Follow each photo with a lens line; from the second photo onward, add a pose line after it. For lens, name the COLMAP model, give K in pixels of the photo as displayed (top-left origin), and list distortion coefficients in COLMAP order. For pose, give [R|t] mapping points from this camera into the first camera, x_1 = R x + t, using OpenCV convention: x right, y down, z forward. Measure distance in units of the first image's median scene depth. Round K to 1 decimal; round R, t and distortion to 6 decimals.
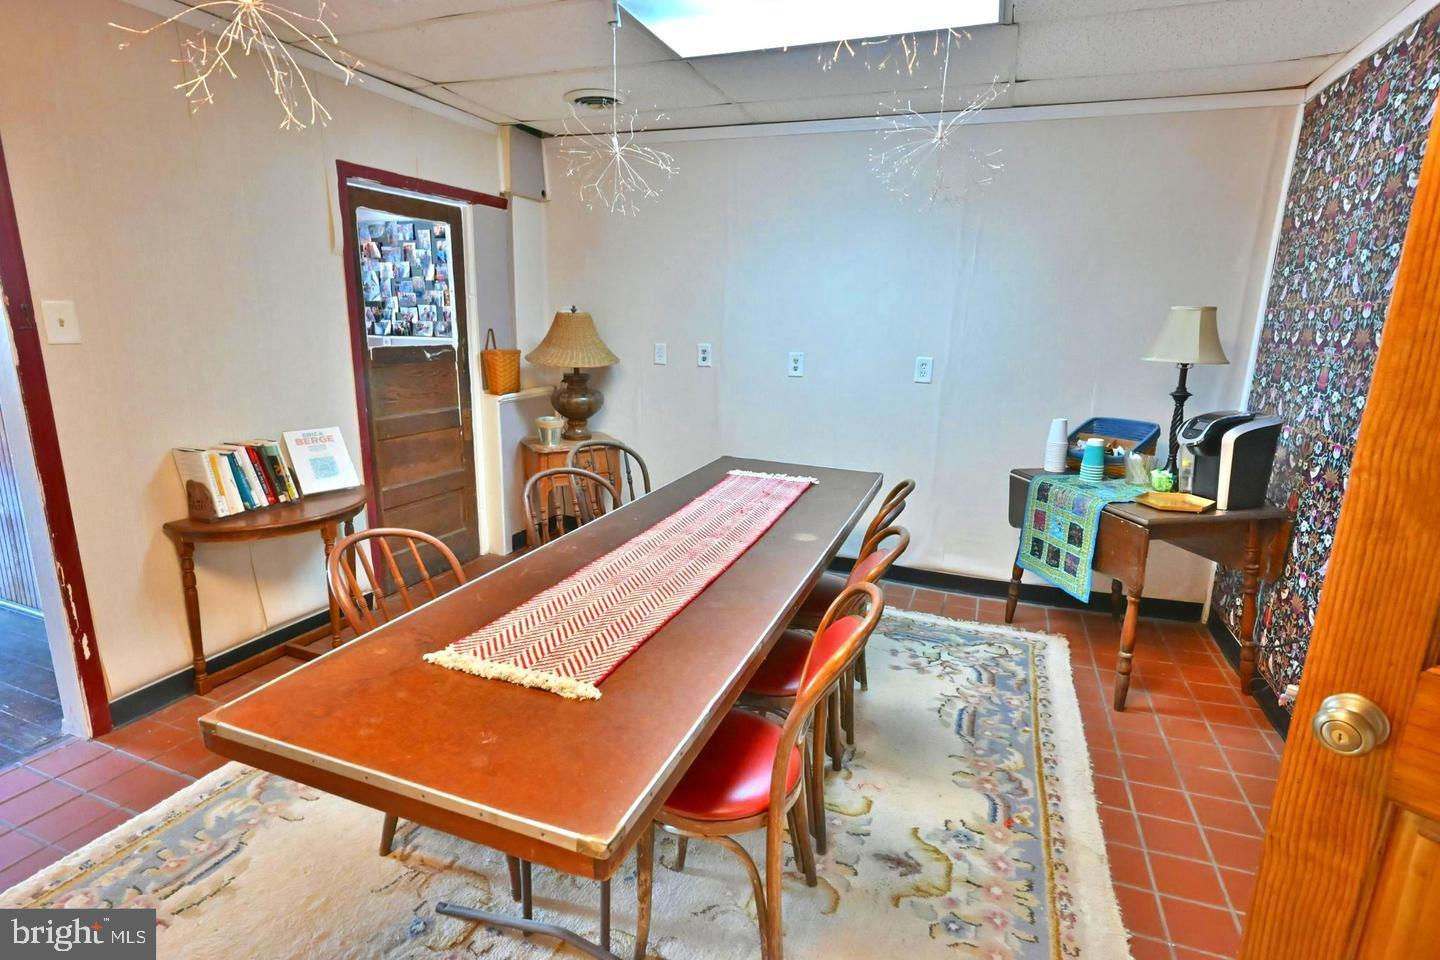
lens RADIAL K [[706.6, 0, 720.0], [0, 706.6, 480.0], [0, 0, 1]] dist [0.001968, 0.000055]
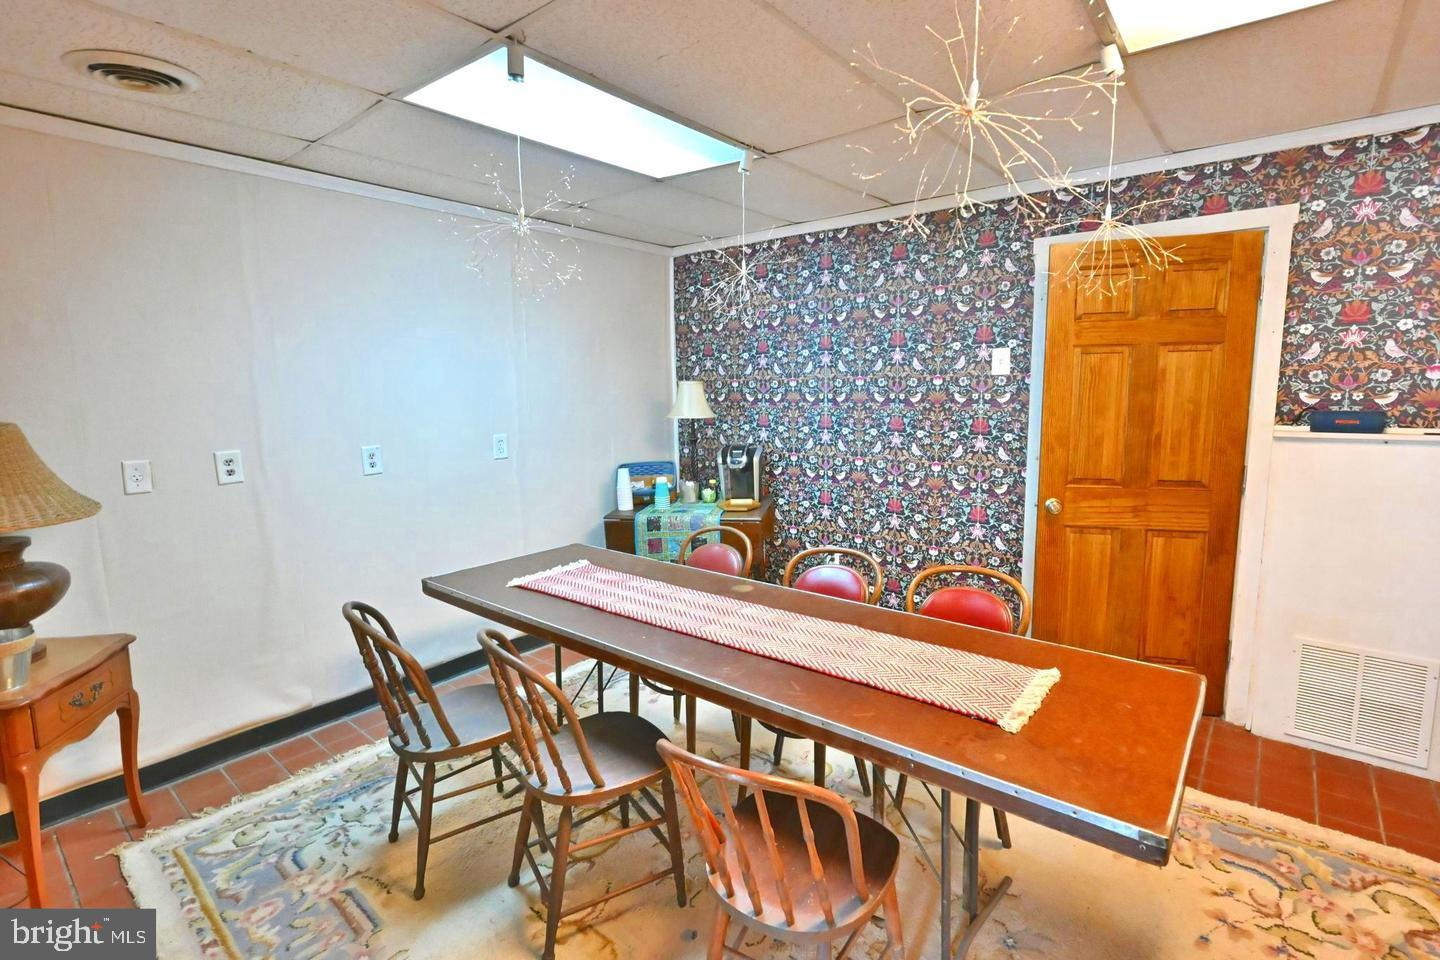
lens RADIAL K [[692.2, 0, 721.4], [0, 692.2, 472.1], [0, 0, 1]] dist [-0.000012, 0.000882]
pose [[0.302008, -0.155840, 0.940481, -0.637958], [0.238166, 0.967598, 0.083853, -0.142472], [-0.923075, 0.198667, 0.329338, 0.419627]]
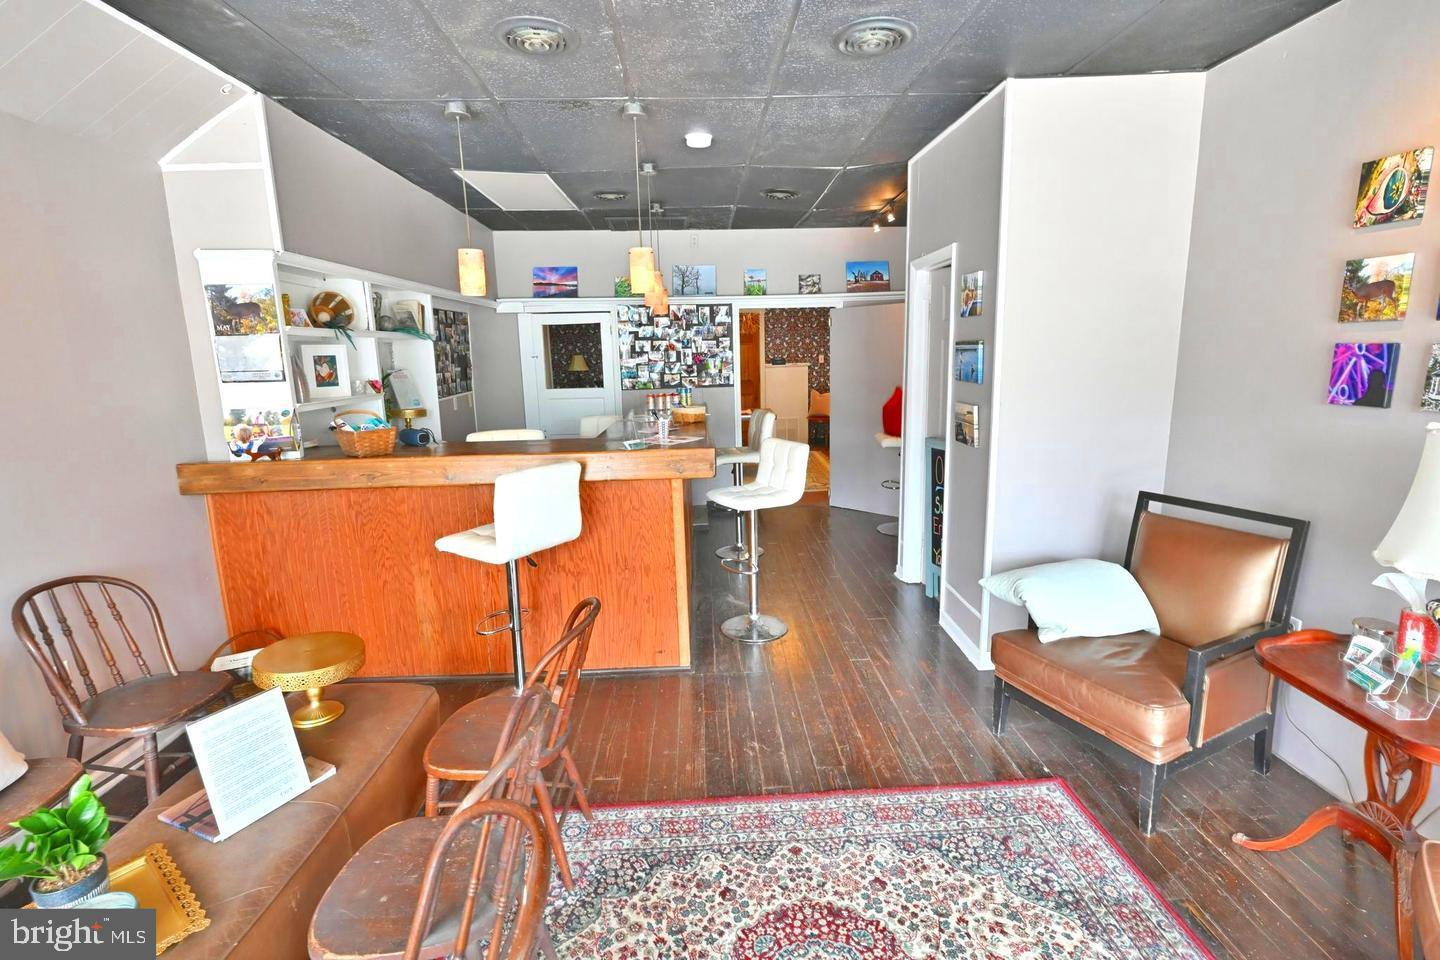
lens RADIAL K [[680.9, 0, 714.0], [0, 680.9, 476.1], [0, 0, 1]] dist [-0.003201, 0.000358]
pose [[-0.385144, -0.186919, 0.903729, -2.540229], [0.222862, 0.931451, 0.287630, -0.450949], [-0.895542, 0.312186, -0.317086, 1.461630]]
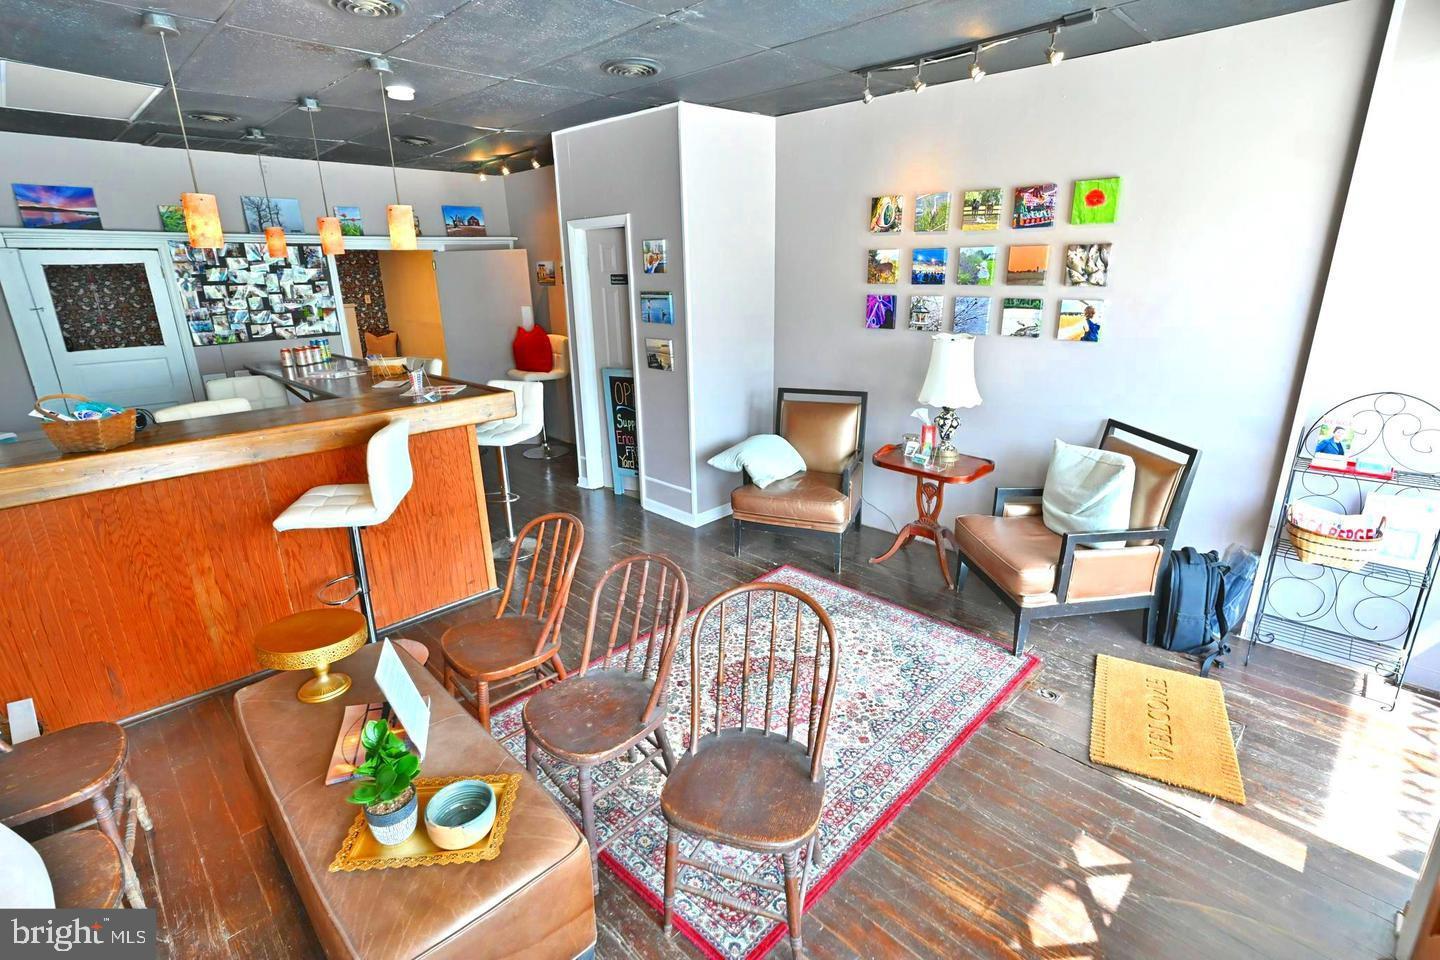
lens RADIAL K [[680.9, 0, 714.0], [0, 680.9, 476.1], [0, 0, 1]] dist [-0.003201, 0.000358]
pose [[-0.908797, -0.130633, 0.396261, -2.429431], [0.090664, 0.865202, 0.493158, -0.598833], [-0.407268, 0.484108, -0.774450, 1.906249]]
